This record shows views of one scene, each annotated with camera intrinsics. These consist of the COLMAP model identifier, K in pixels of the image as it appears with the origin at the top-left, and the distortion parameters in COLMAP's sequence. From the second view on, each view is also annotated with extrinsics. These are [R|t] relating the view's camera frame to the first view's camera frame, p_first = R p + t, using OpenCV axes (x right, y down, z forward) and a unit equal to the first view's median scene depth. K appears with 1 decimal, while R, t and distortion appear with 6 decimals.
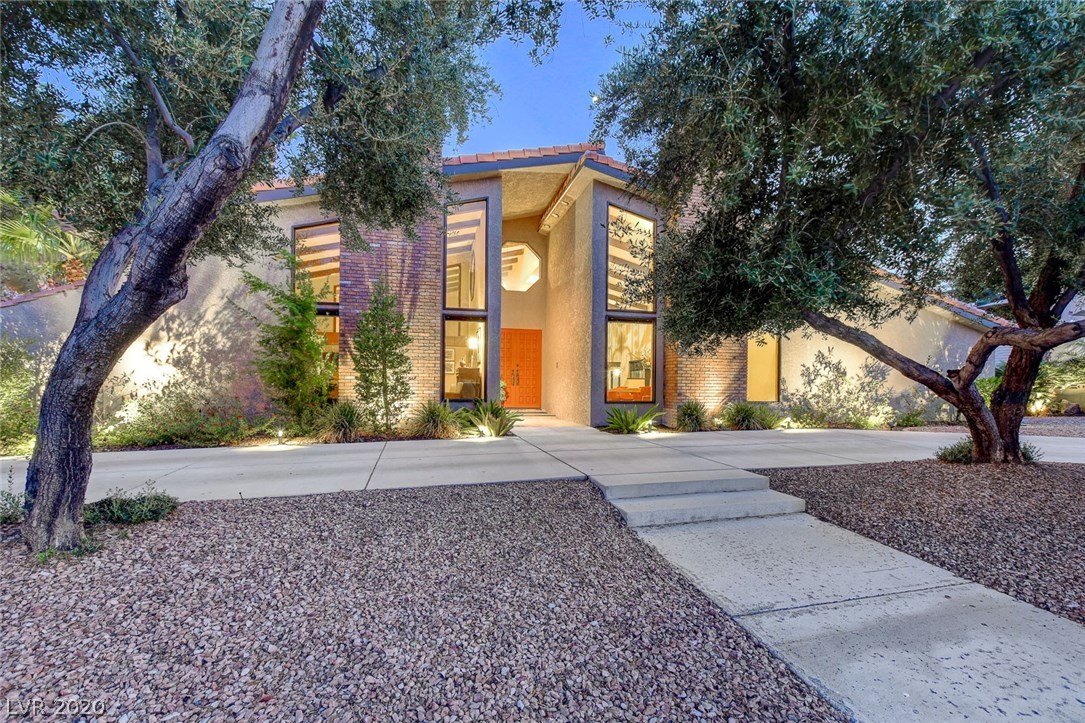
lens RADIAL K [[474.2, 0, 549.7], [0, 474.2, 380.4], [0, 0, 1]] dist [-0.018228, 0.002728]
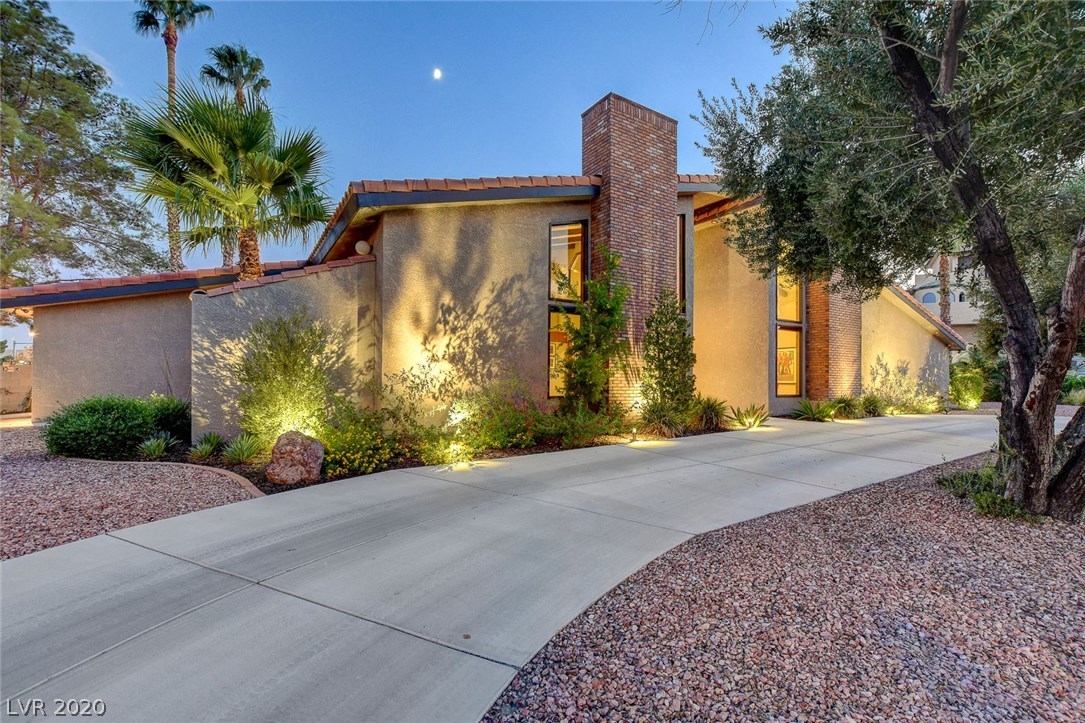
lens RADIAL K [[474.2, 0, 550.1], [0, 474.2, 365.6], [0, 0, 1]] dist [-0.018228, 0.002728]
pose [[0.948647, 0.011392, 0.316132, -0.880556], [-0.009463, 0.999926, -0.007635, -0.018340], [-0.316195, 0.004251, 0.948685, 0.053414]]
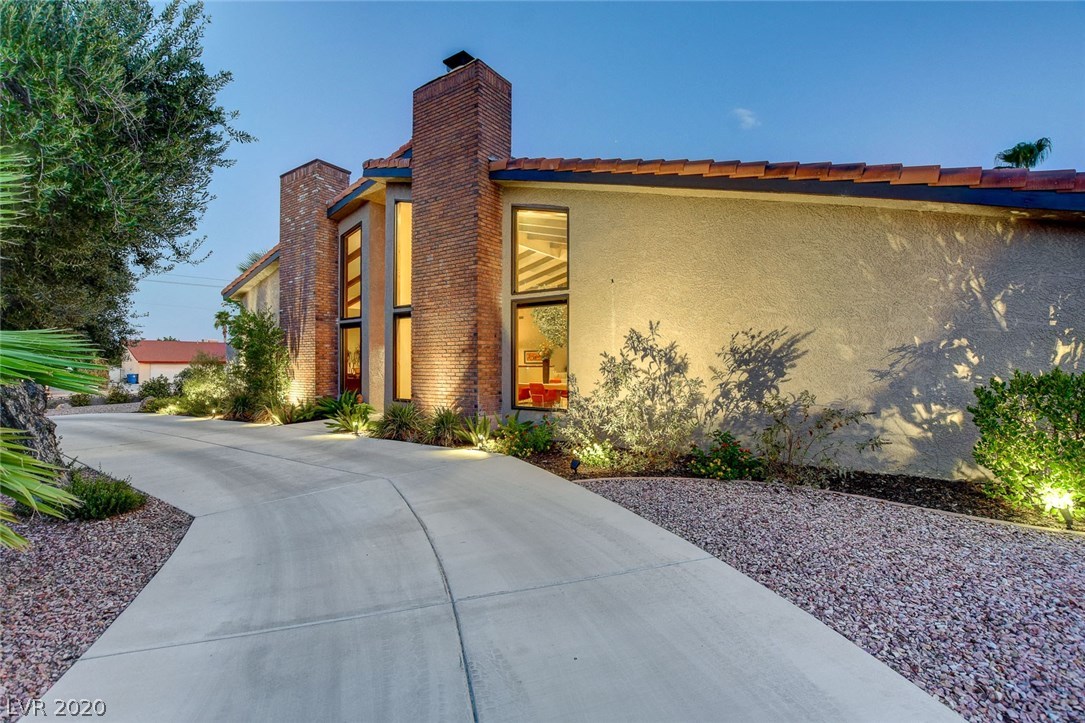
lens RADIAL K [[474.2, 0, 537.8], [0, 474.2, 359.7], [0, 0, 1]] dist [-0.018228, 0.002728]
pose [[0.655998, -0.019366, -0.754514, 1.175240], [0.020559, 0.999758, -0.007786, -0.026819], [0.754482, -0.010405, 0.656238, 0.628510]]
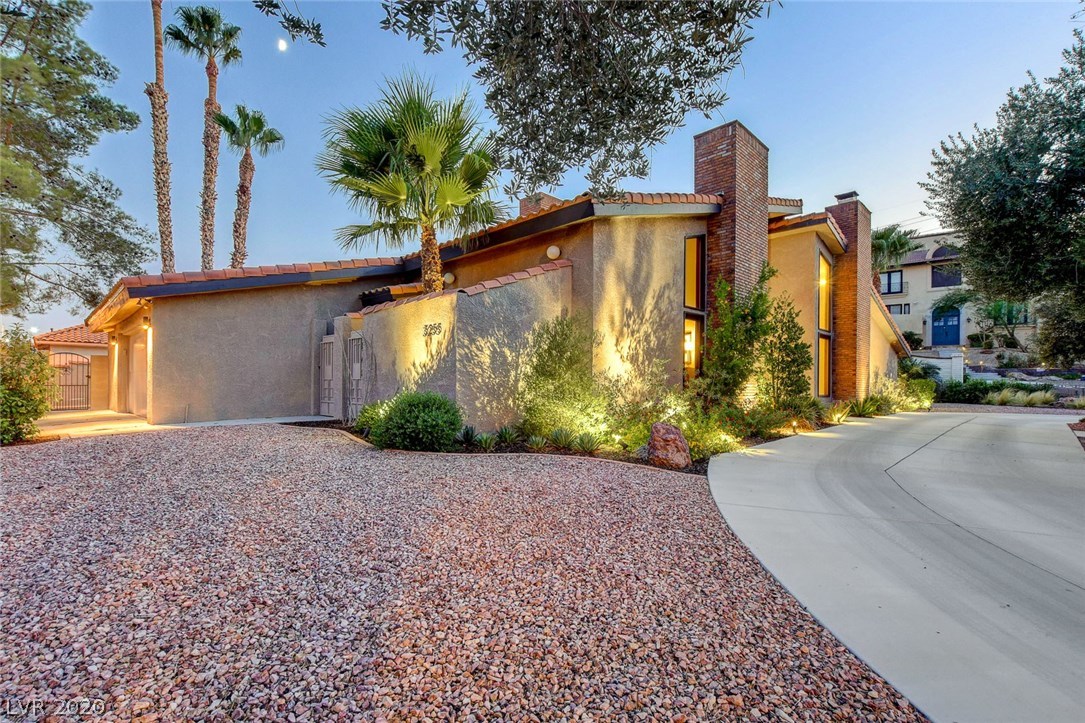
lens RADIAL K [[474.2, 0, 539.4], [0, 474.2, 387.5], [0, 0, 1]] dist [-0.018228, 0.002728]
pose [[0.884290, 0.000992, 0.466936, -1.400886], [-0.016786, 0.999419, 0.029667, -0.004100], [-0.466635, -0.034072, 0.883793, 0.187873]]
